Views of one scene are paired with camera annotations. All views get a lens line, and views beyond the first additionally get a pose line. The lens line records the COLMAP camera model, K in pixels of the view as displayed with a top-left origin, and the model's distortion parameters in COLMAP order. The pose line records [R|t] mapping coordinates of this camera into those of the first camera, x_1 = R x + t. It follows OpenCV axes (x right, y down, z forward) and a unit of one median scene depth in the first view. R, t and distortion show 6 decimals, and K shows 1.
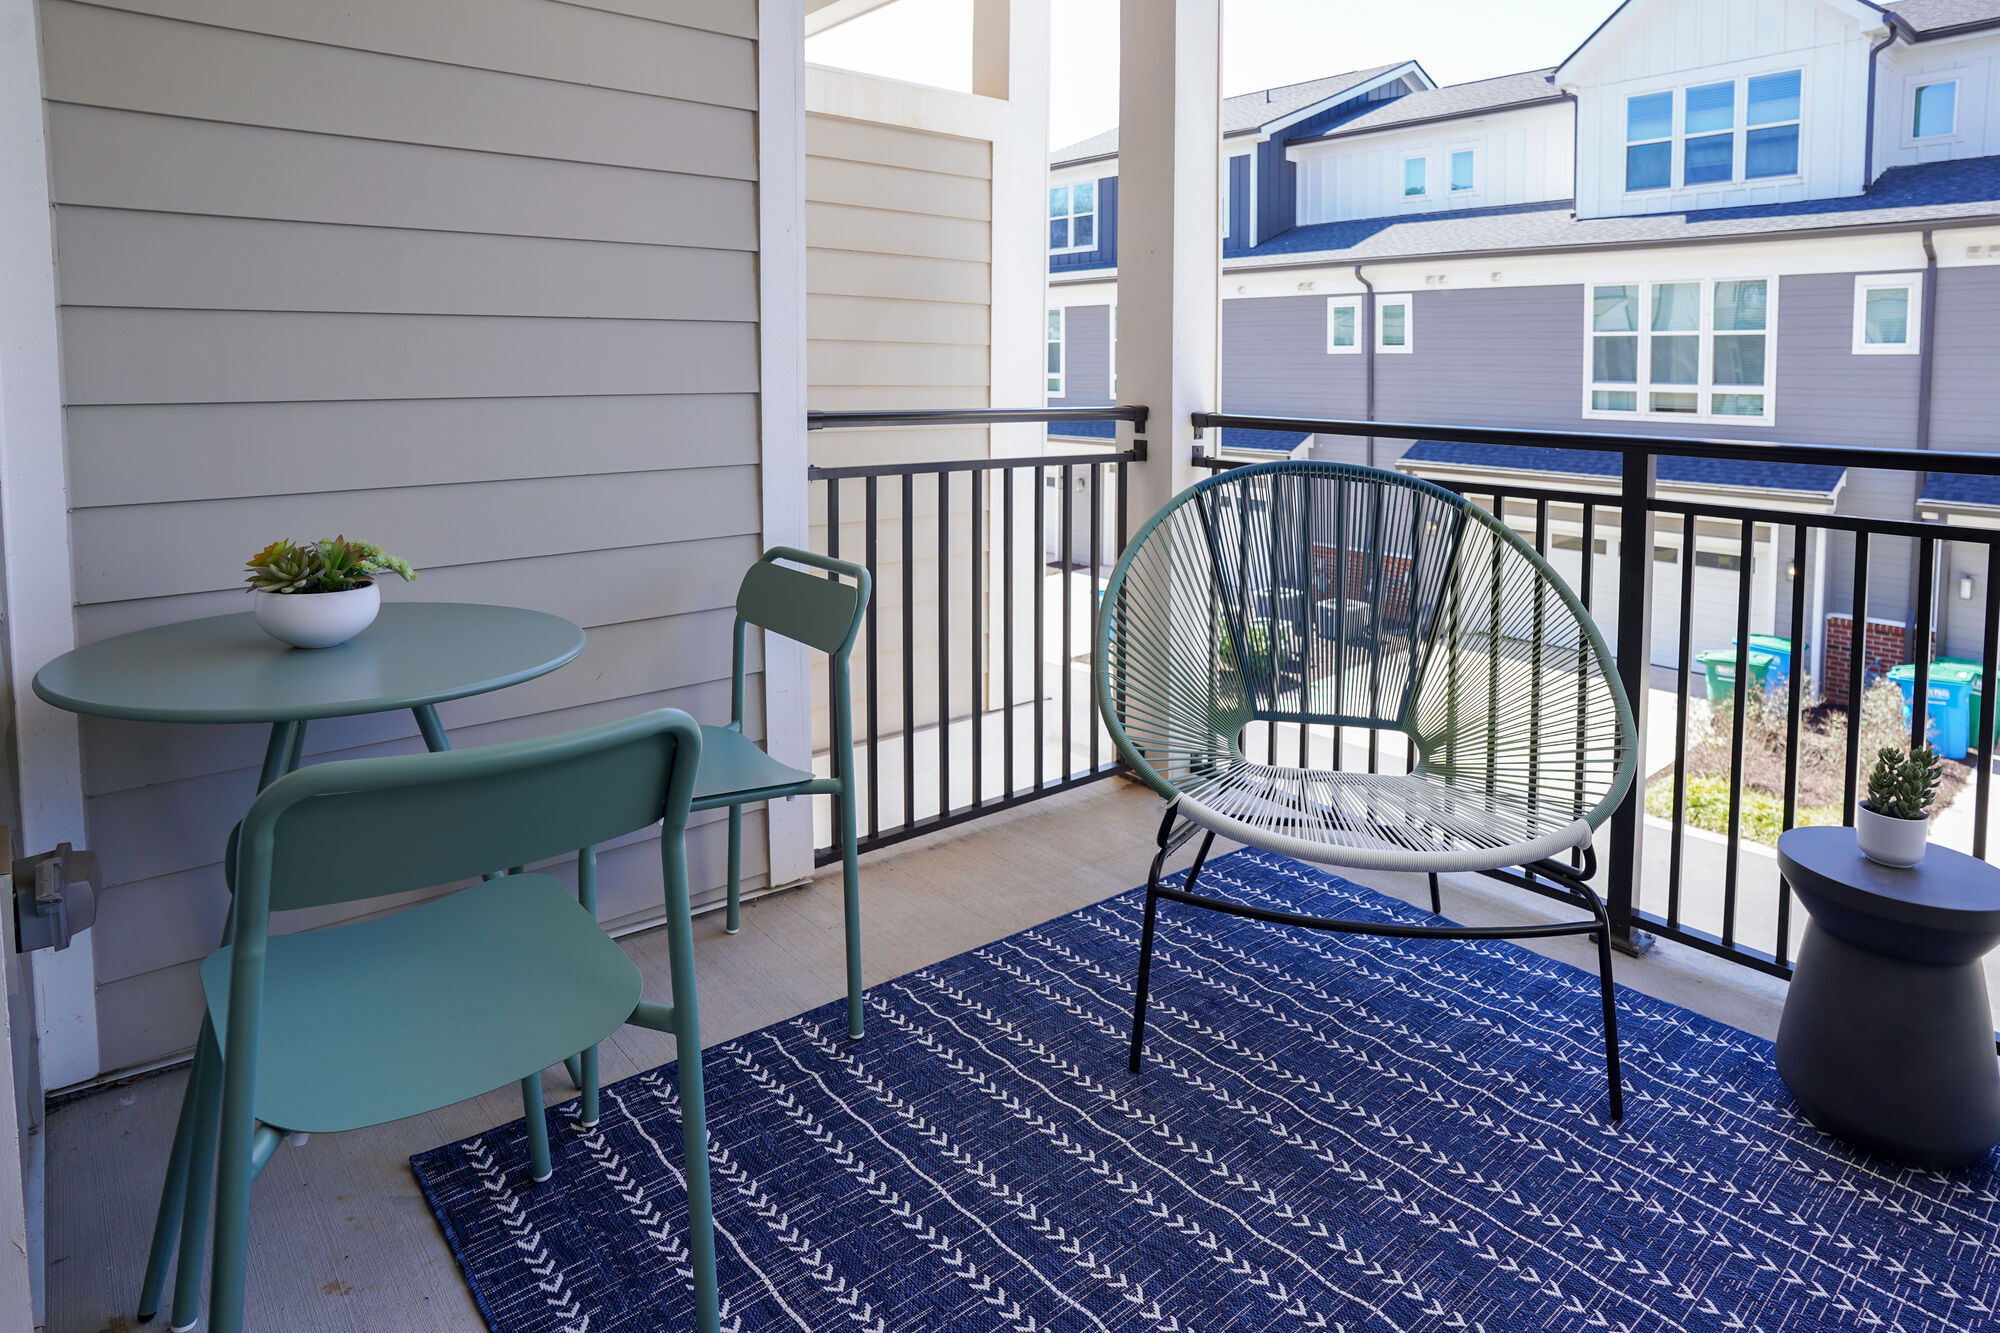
lens RADIAL K [[1129.6, 0, 1042.4], [0, 1129.6, 641.0], [0, 0, 1]] dist [-0.076581, 0.038023]
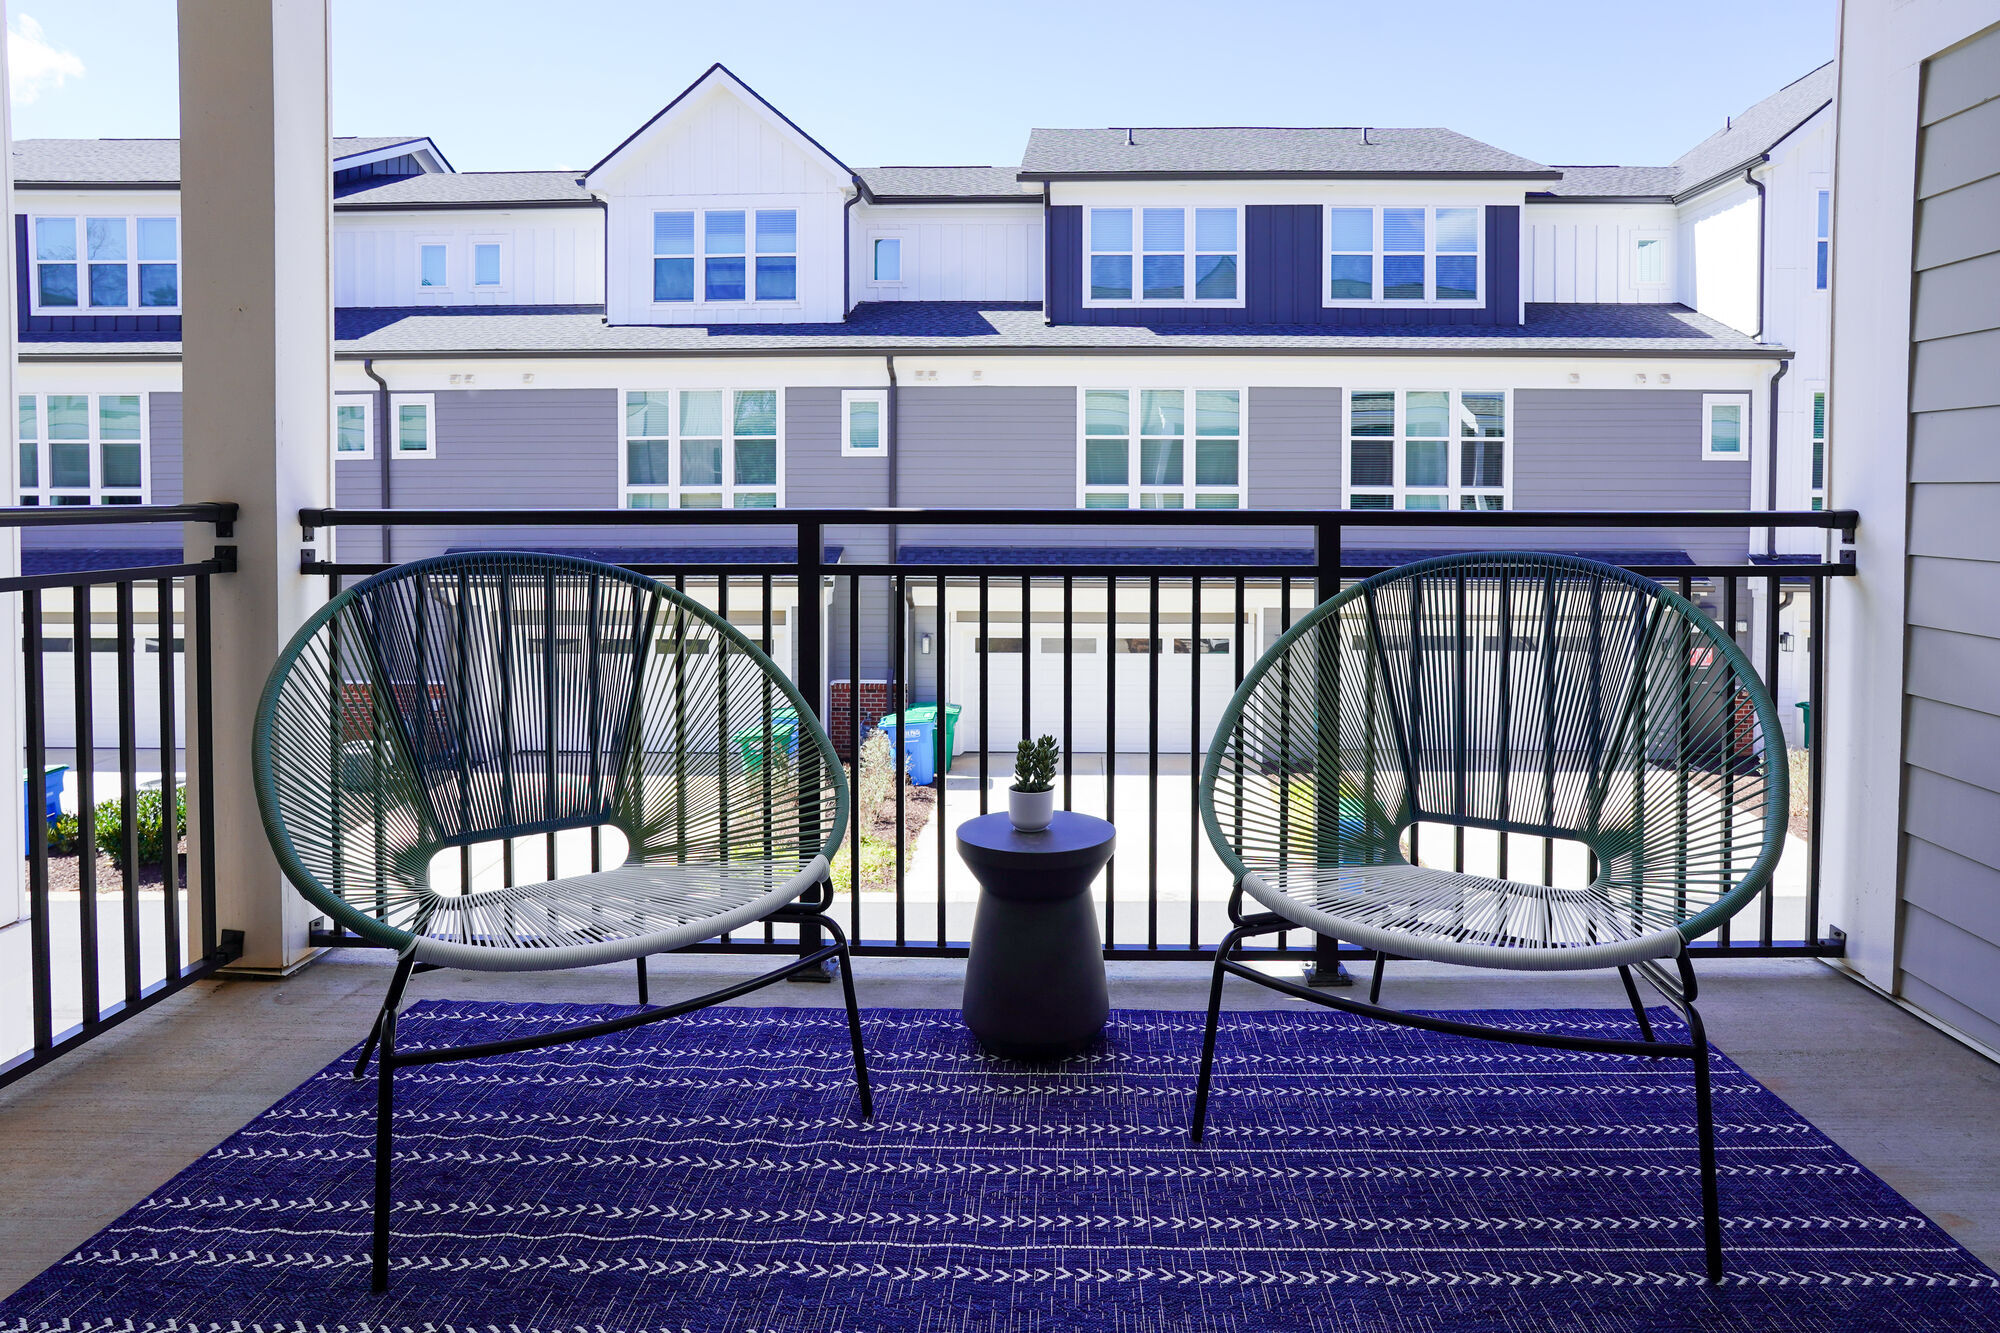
lens RADIAL K [[1147.5, 0, 1005.2], [0, 1147.5, 755.2], [0, 0, 1]] dist [-0.063534, 0.037486]
pose [[0.675876, -0.164619, 0.718396, -0.111163], [0.170705, 0.983196, 0.064695, 0.011515], [-0.716974, 0.078908, 0.692619, 0.035422]]
